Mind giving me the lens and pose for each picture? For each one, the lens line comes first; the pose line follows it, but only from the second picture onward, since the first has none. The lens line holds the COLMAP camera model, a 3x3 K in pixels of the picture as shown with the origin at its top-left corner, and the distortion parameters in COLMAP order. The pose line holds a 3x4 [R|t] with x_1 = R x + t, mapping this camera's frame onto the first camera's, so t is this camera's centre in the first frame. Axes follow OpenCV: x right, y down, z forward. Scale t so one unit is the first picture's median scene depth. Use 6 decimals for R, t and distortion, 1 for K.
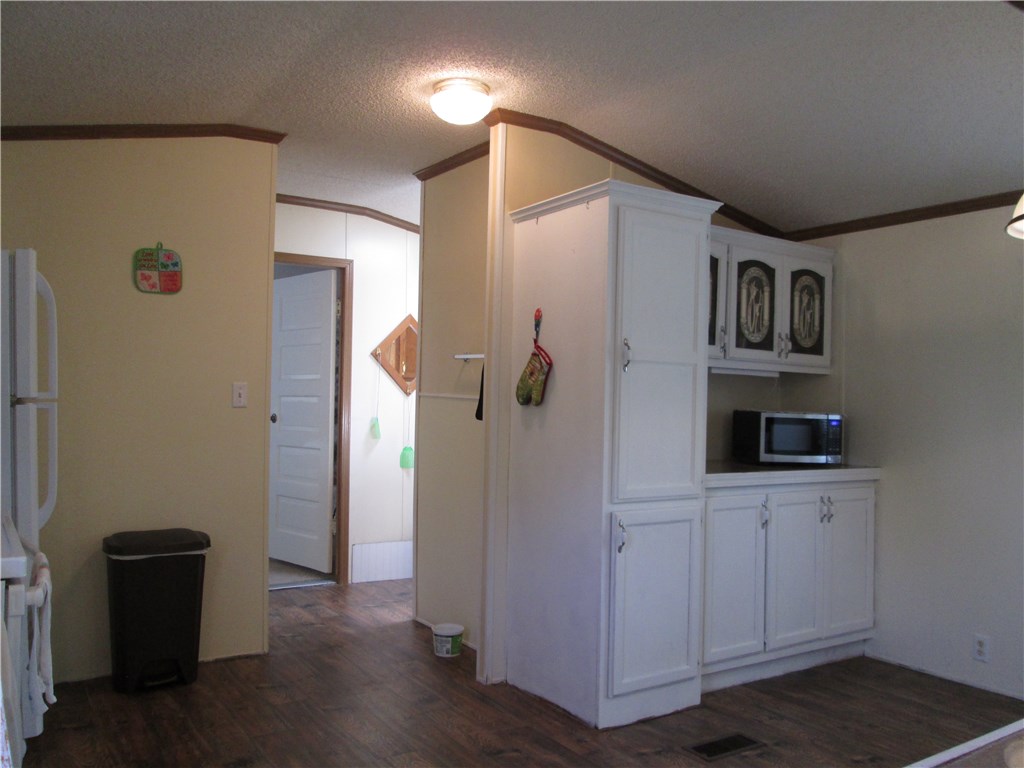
lens RADIAL K [[873.4, 0, 499.4], [0, 873.4, 387.1], [0, 0, 1]] dist [-0.027087, 0.000341]
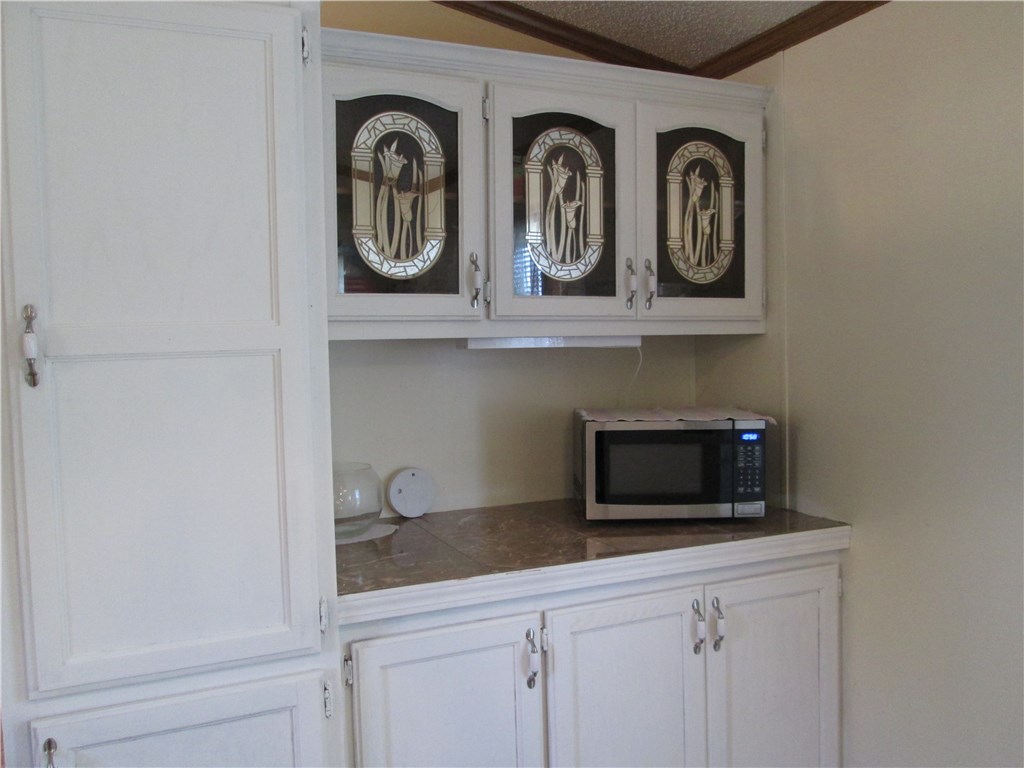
lens RADIAL K [[842.2, 0, 507.6], [0, 842.2, 375.6], [0, 0, 1]] dist [-0.046530, 0.010027]
pose [[0.983315, -0.032558, -0.178976, 0.337035], [0.044525, 0.997003, 0.063260, -0.029315], [0.176380, -0.070174, 0.981817, 0.512338]]
